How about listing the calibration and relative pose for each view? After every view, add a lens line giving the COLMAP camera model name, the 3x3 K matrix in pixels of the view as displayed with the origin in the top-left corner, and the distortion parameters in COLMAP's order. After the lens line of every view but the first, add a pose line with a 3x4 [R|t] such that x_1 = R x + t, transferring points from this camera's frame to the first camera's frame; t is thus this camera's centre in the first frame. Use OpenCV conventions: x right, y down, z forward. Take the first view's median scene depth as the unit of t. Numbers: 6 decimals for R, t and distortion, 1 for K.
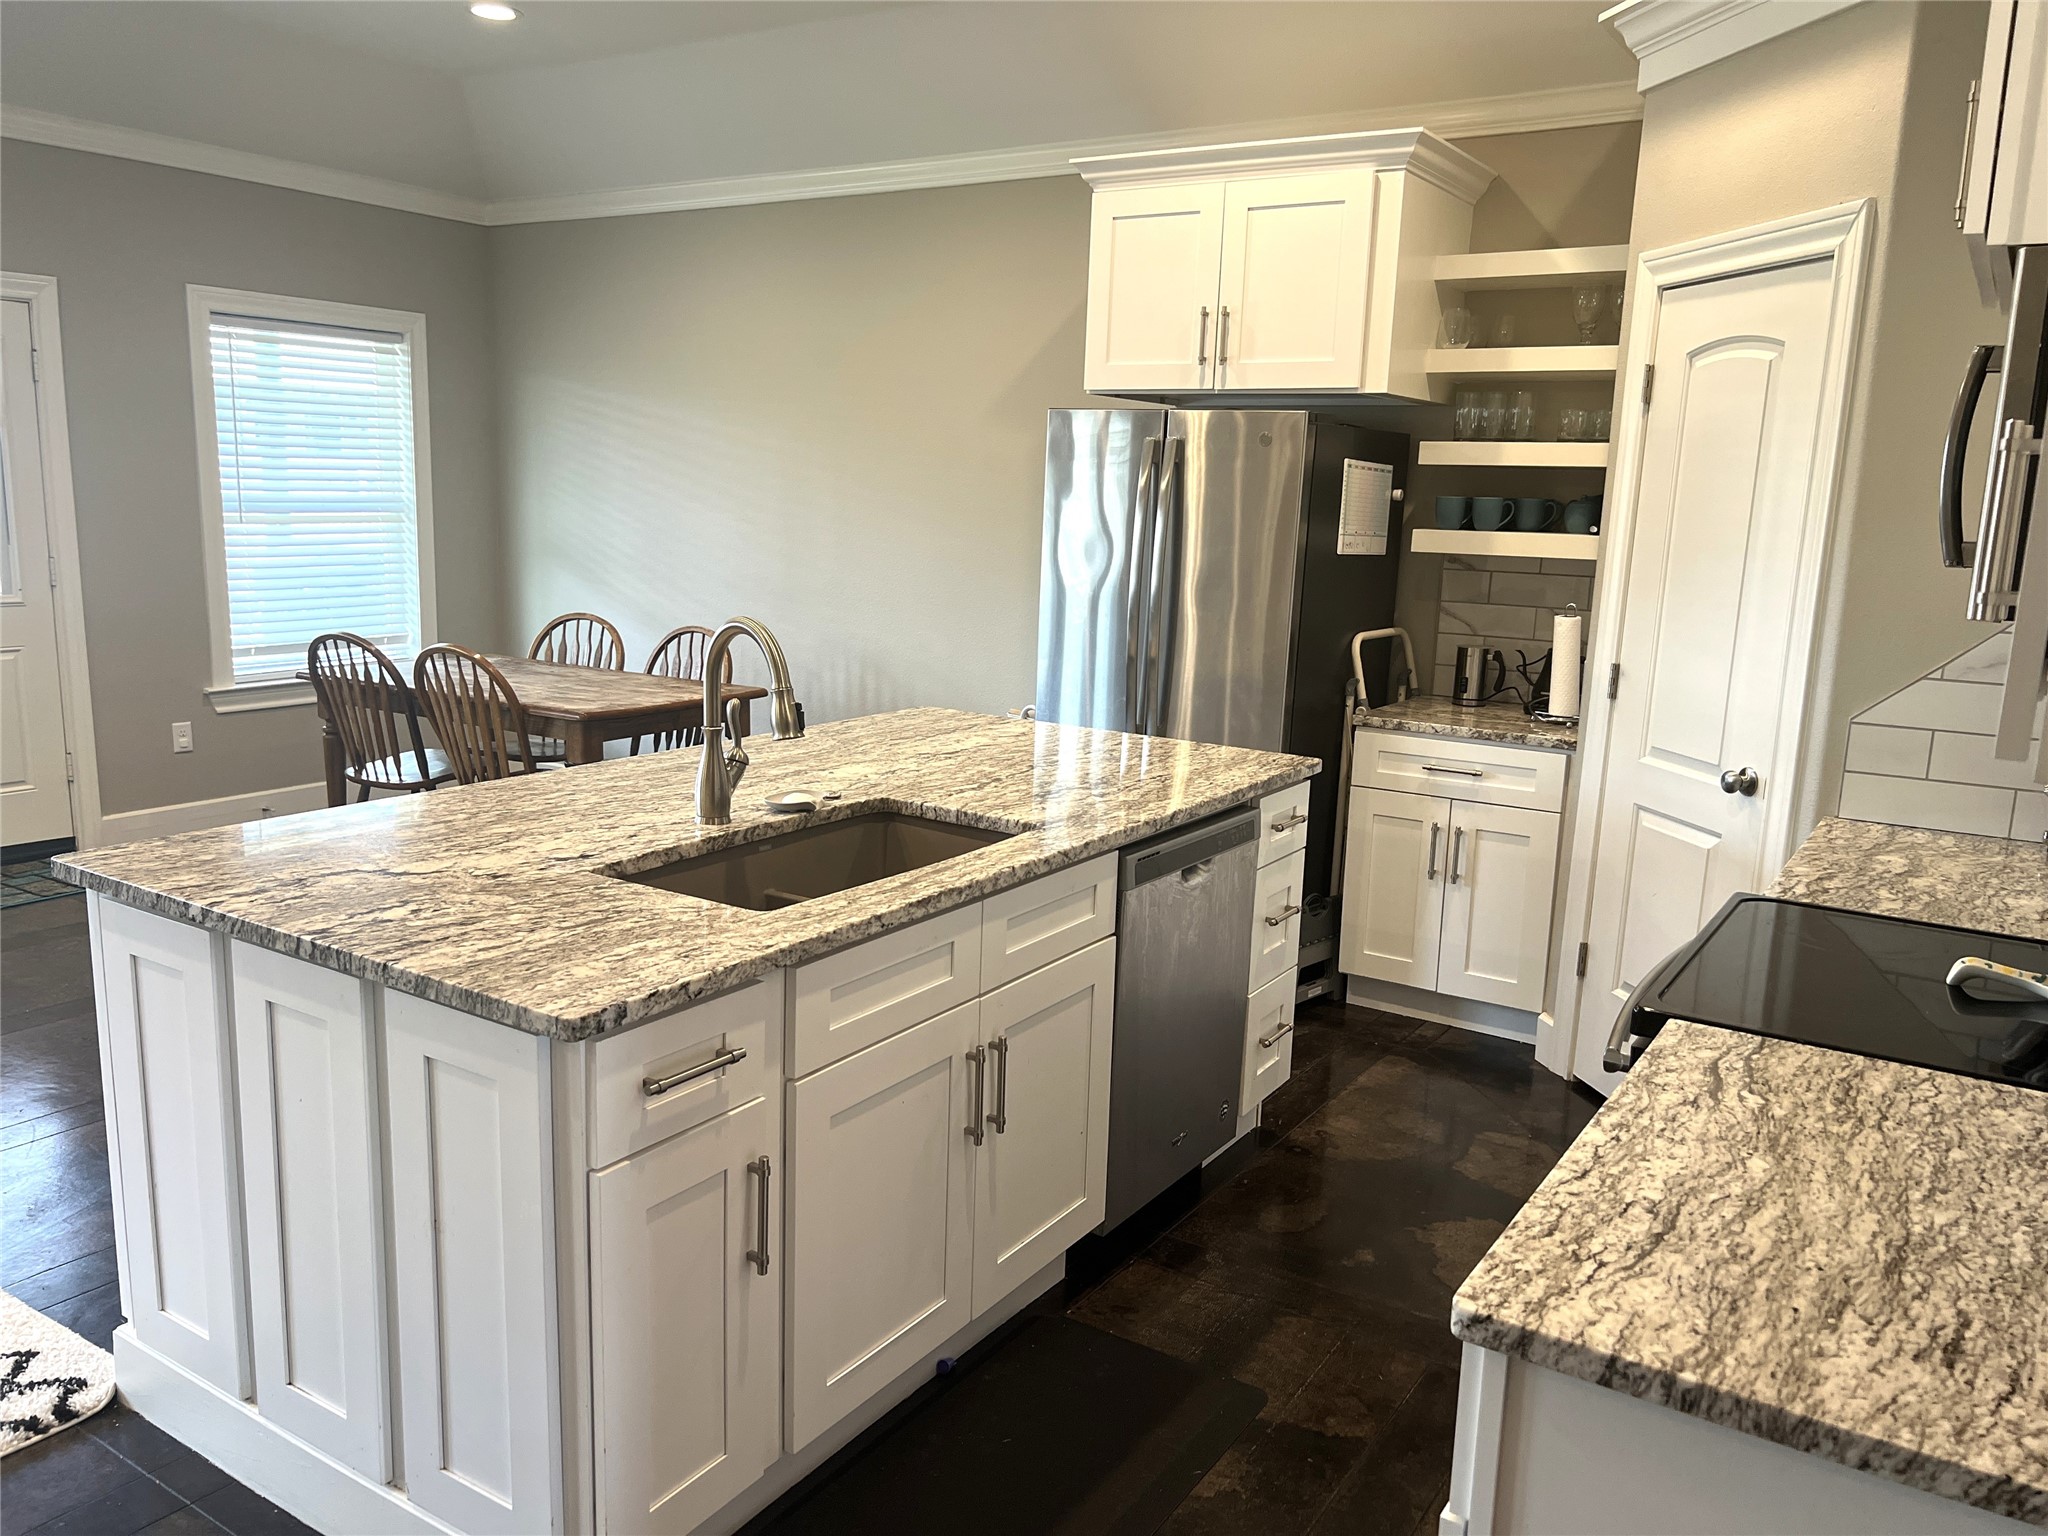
lens RADIAL K [[1546.9, 0, 1020.3], [0, 1546.9, 780.6], [0, 0, 1]] dist [0.056531, -0.064216]
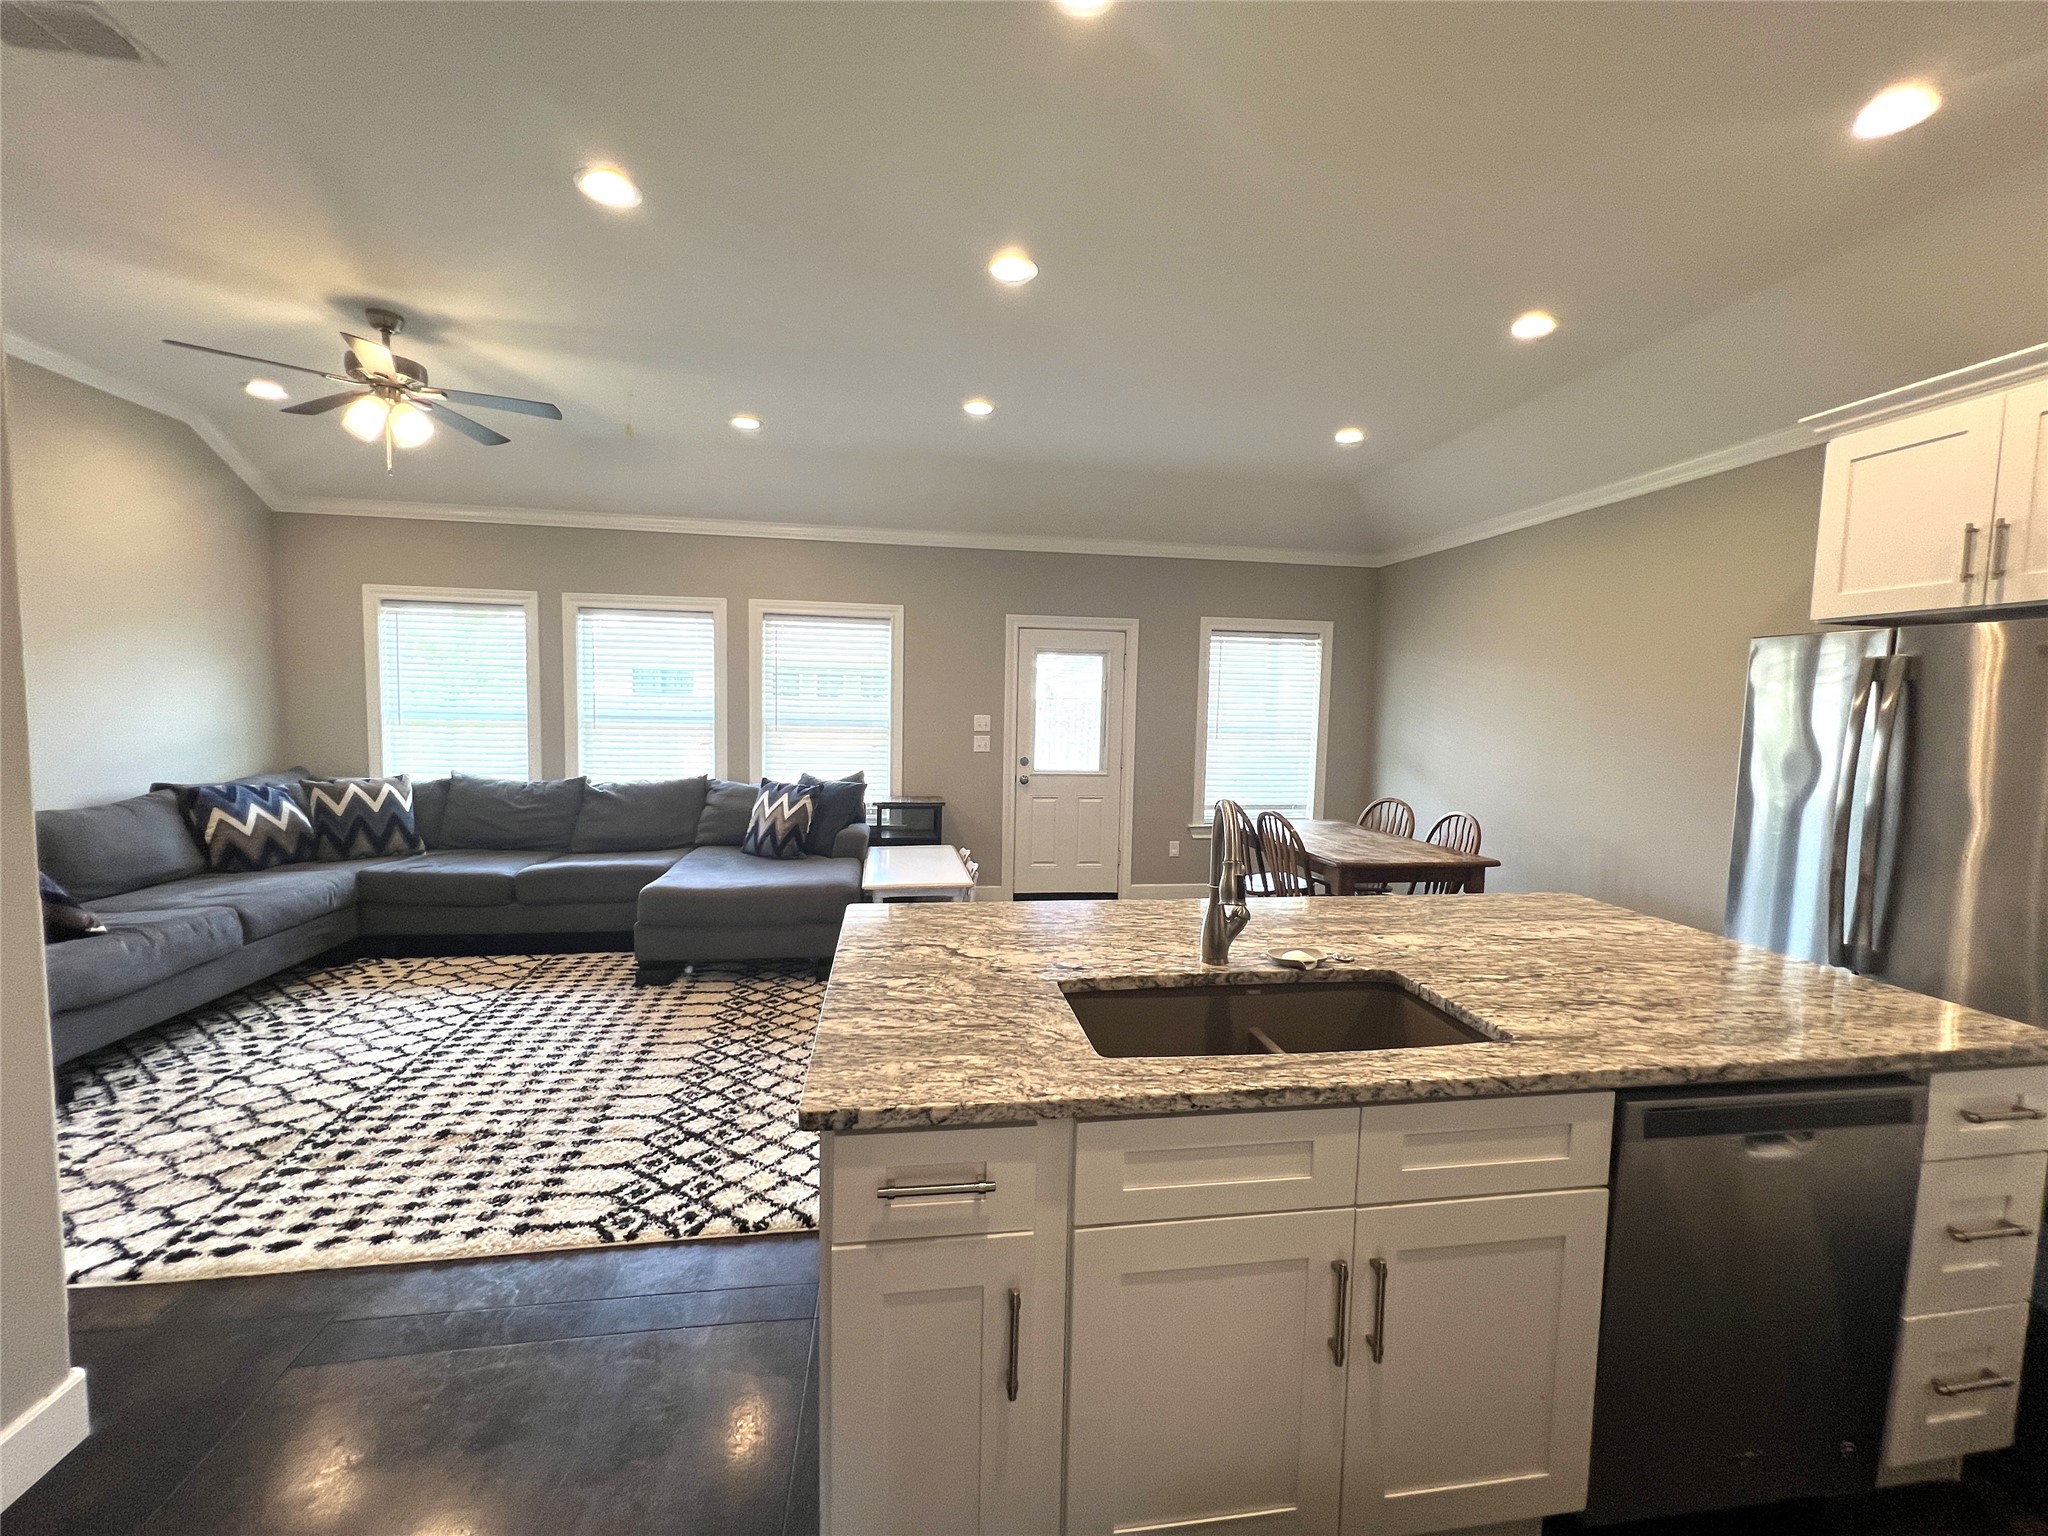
lens RADIAL K [[819.7, 0, 1019.6], [0, 819.7, 768.0], [0, 0, 1]] dist [-0.002621, 0.000567]
pose [[0.662862, 0.039835, -0.747682, 0.162655], [-0.142379, 0.987069, -0.073637, -0.049350], [0.735080, 0.155265, 0.659962, 0.372492]]
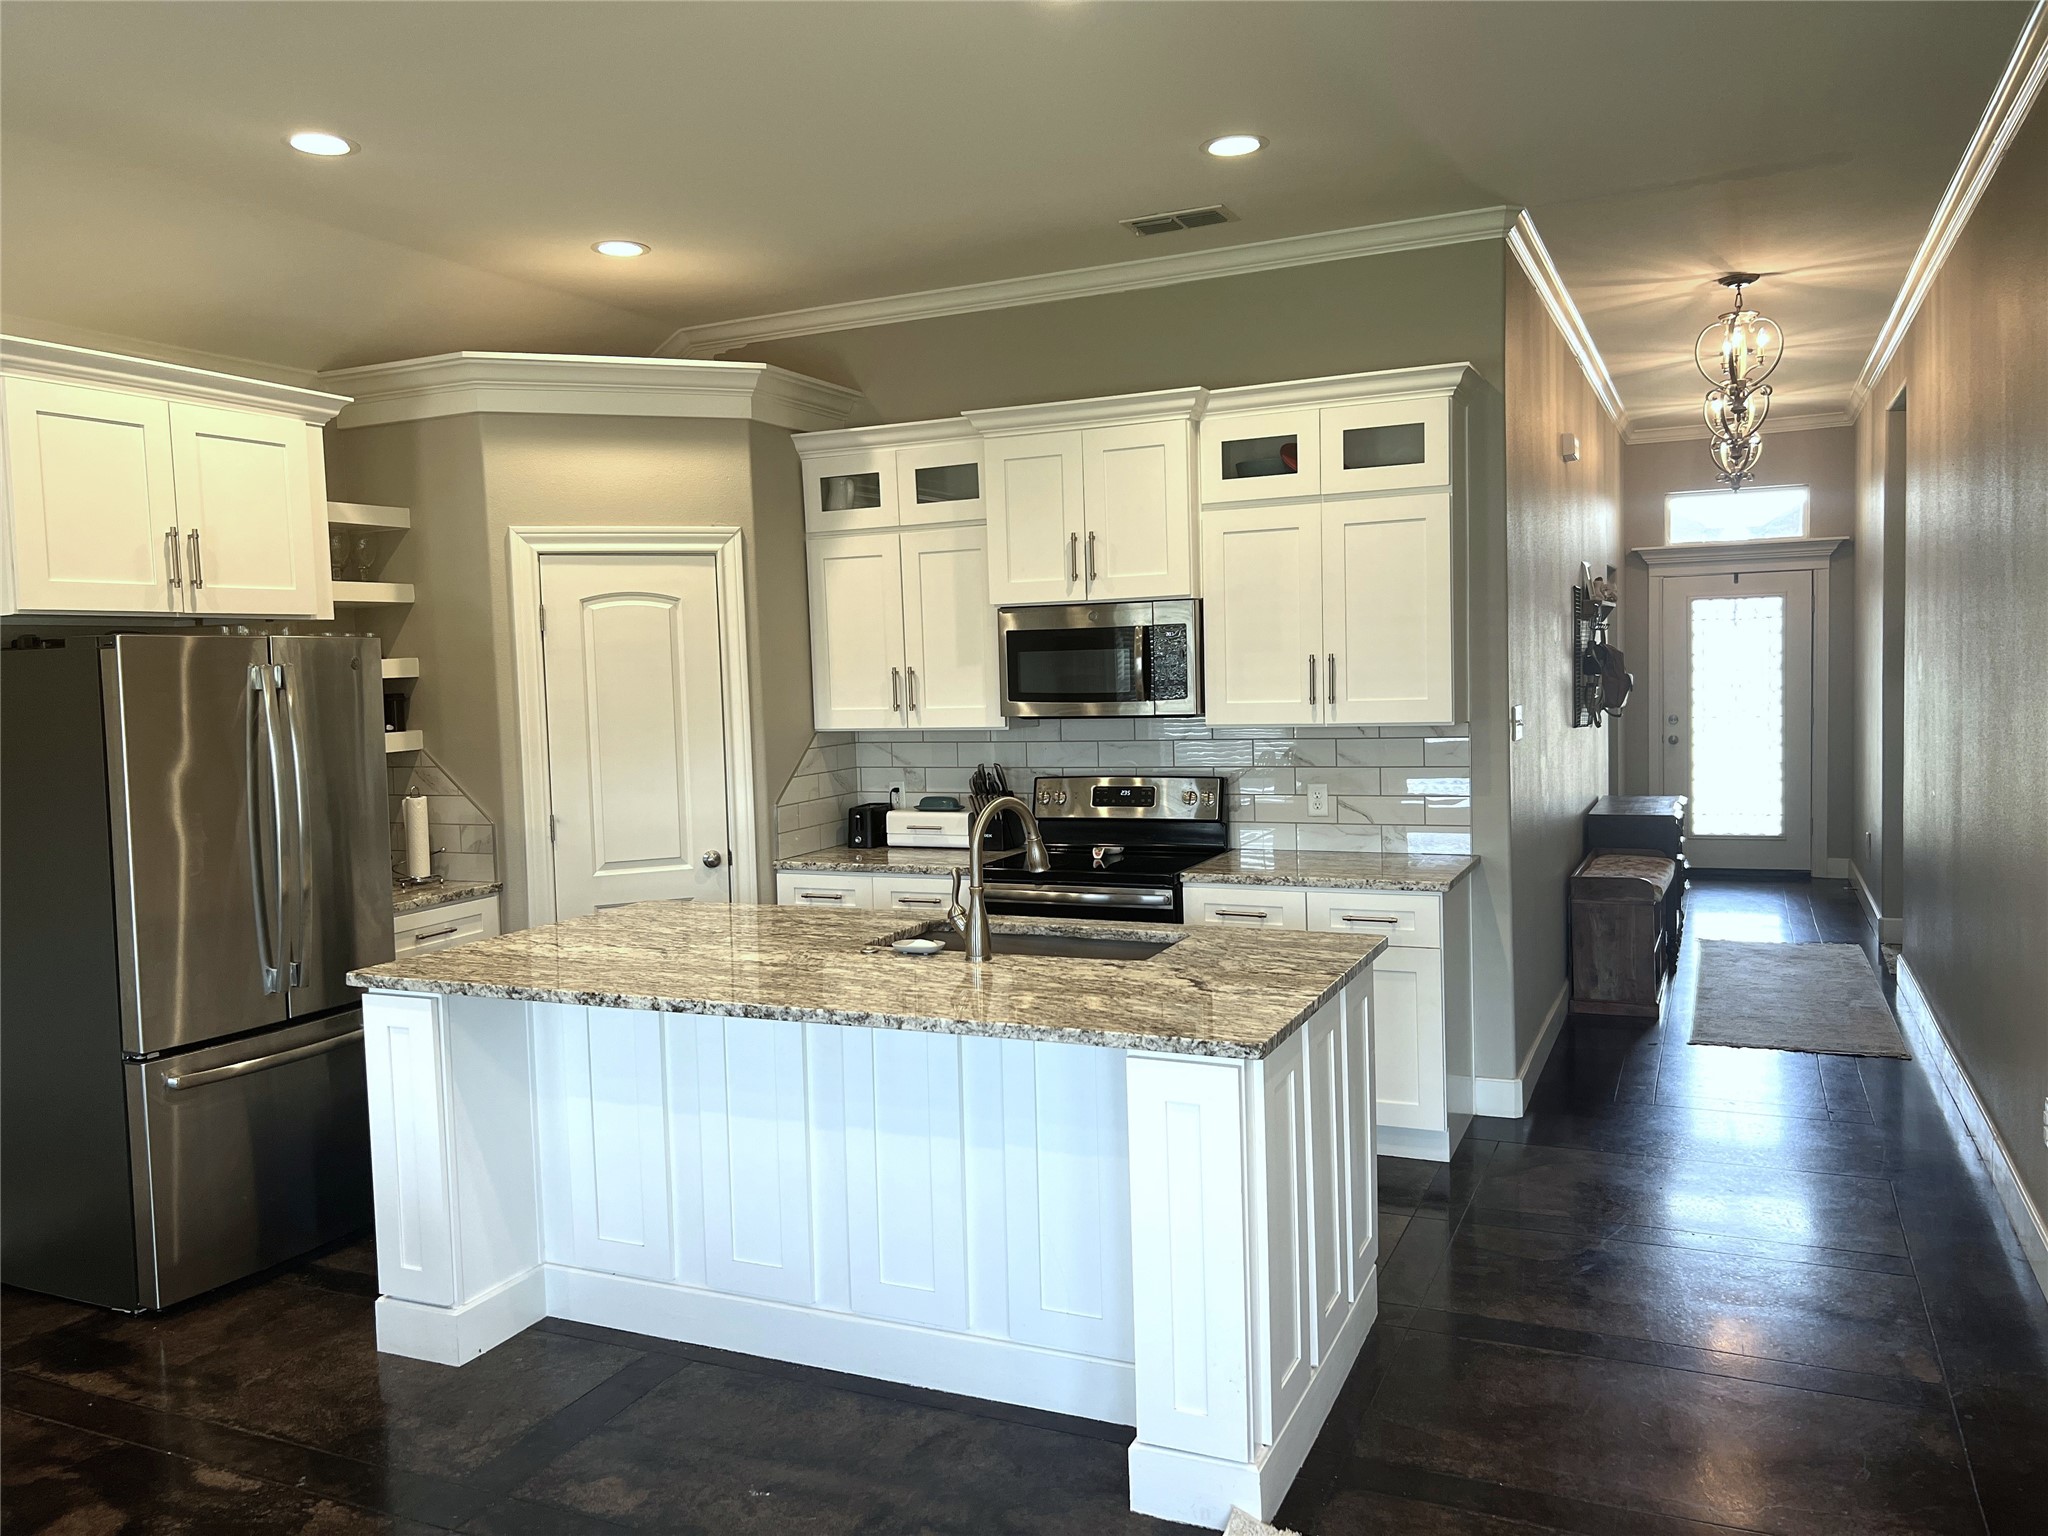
lens RADIAL K [[1546.9, 0, 1028.2], [0, 1546.9, 747.0], [0, 0, 1]] dist [0.056531, -0.064216]
pose [[-0.153283, -0.084970, 0.984522, -1.298185], [0.212258, 0.970211, 0.116782, -0.257306], [-0.965117, 0.226873, -0.130681, 0.952971]]
